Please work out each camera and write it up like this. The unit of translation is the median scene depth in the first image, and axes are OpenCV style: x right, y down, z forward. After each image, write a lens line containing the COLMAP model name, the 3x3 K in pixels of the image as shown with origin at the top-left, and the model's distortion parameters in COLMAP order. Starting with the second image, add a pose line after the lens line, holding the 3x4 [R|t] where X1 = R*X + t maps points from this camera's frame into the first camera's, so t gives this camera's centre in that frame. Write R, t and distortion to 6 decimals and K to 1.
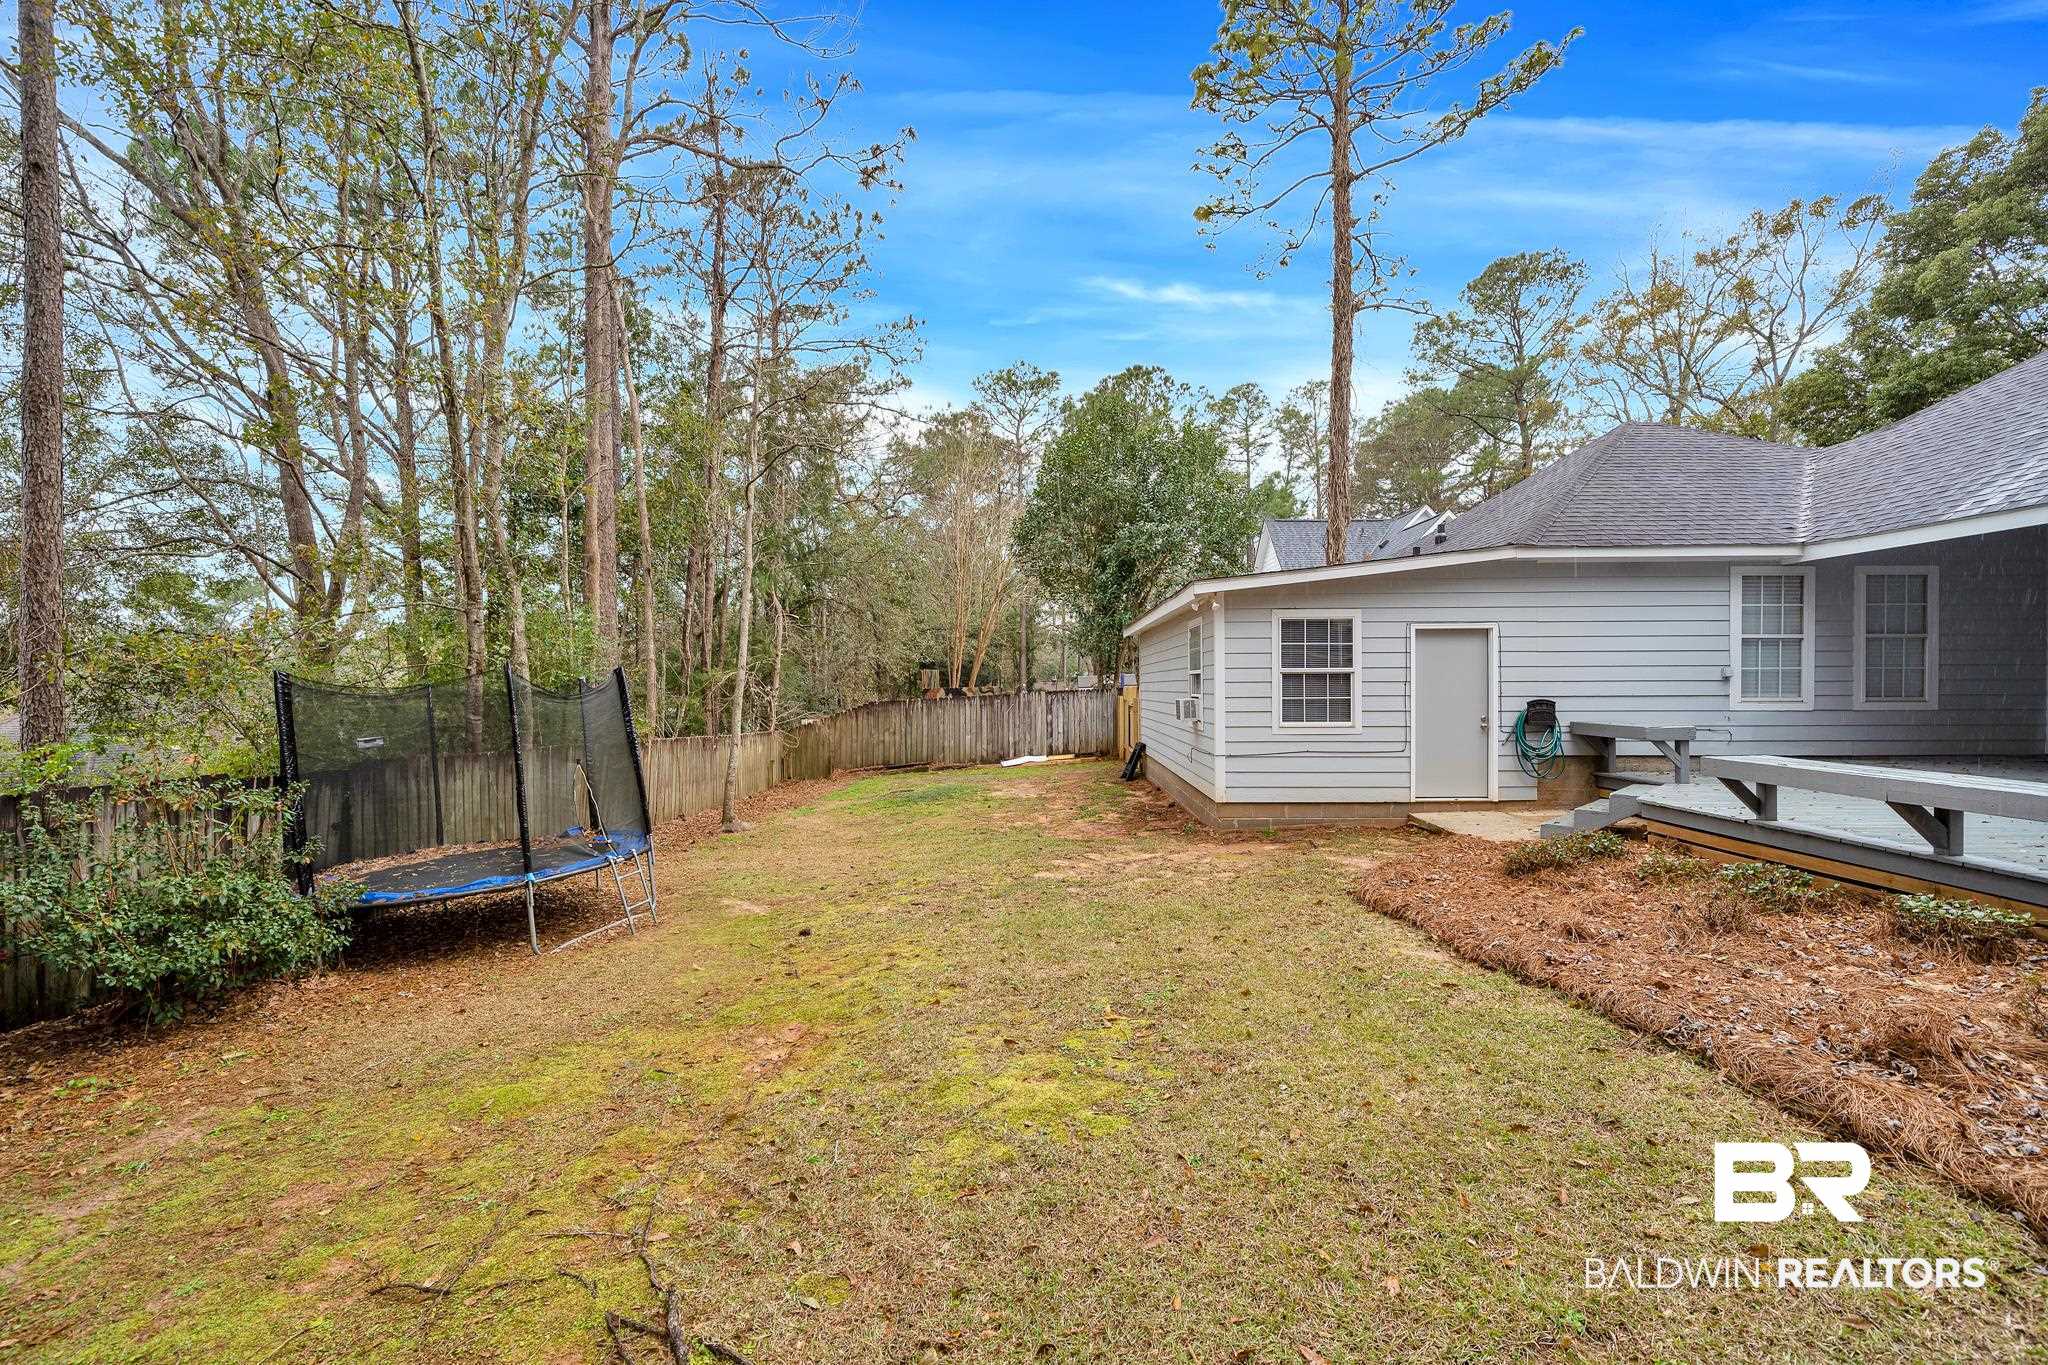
lens RADIAL K [[817.2, 0, 1022.1], [0, 817.2, 675.1], [0, 0, 1]] dist [0.003367, -0.000218]
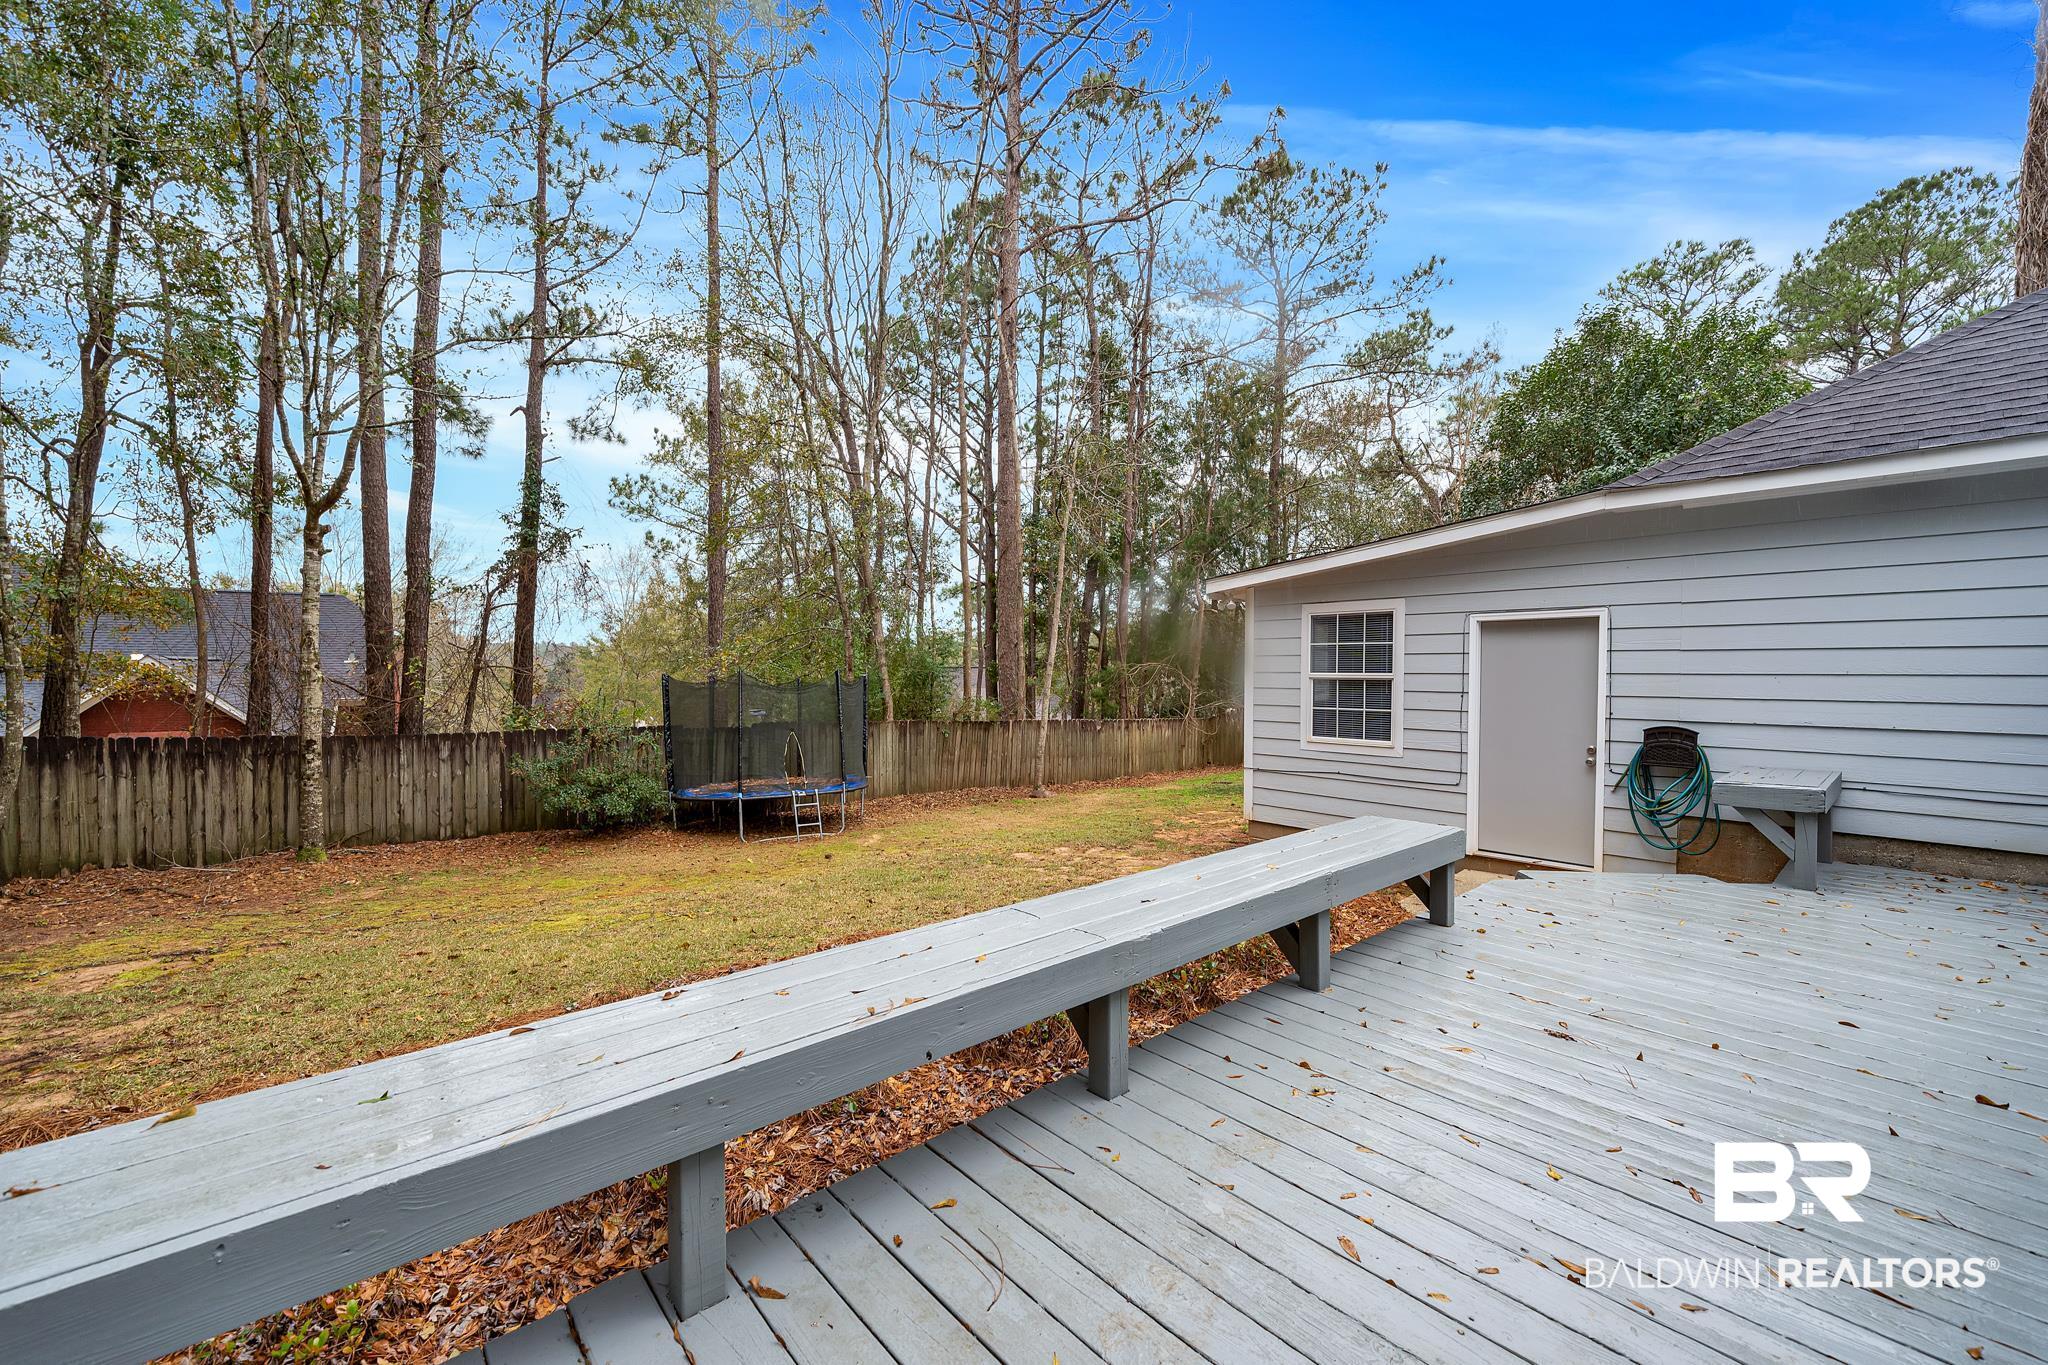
lens RADIAL K [[817.2, 0, 1028.7], [0, 817.2, 689.4], [0, 0, 1]] dist [0.003367, -0.000218]
pose [[0.688303, 0.023833, -0.725031, 0.733746], [0.004930, 0.999283, 0.037529, -0.024812], [0.725406, -0.029406, 0.687692, 0.199206]]
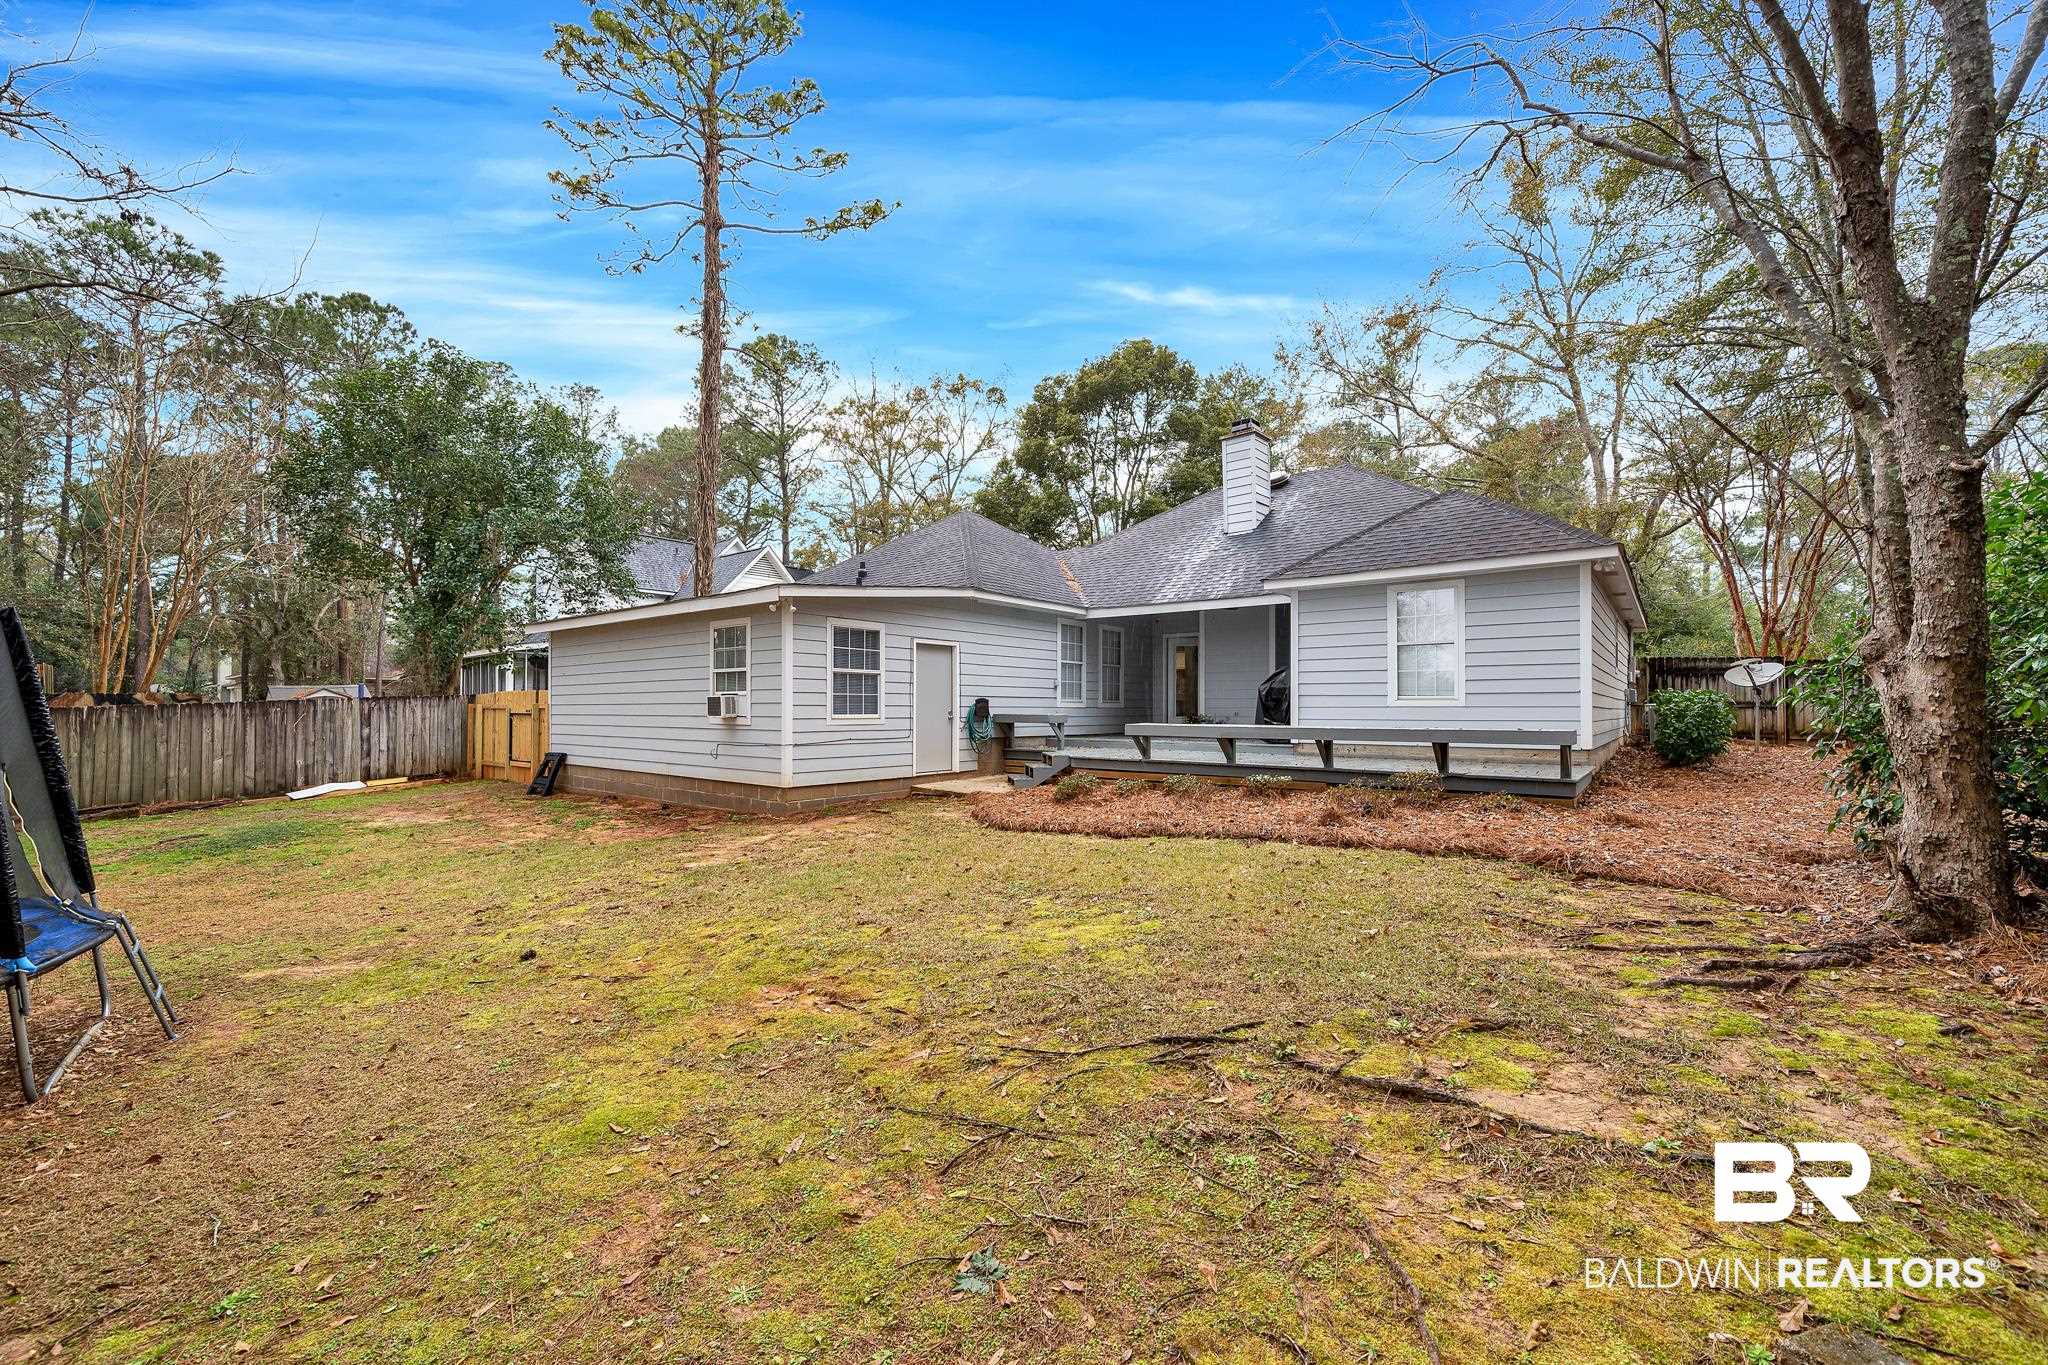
lens RADIAL K [[817.2, 0, 1024.7], [0, 817.2, 689.0], [0, 0, 1]] dist [0.003367, -0.000218]
pose [[0.607340, 0.024247, 0.794072, -0.442350], [-0.013771, 0.999705, -0.019994, 0.040518], [-0.794323, 0.001208, 0.607495, 0.074340]]
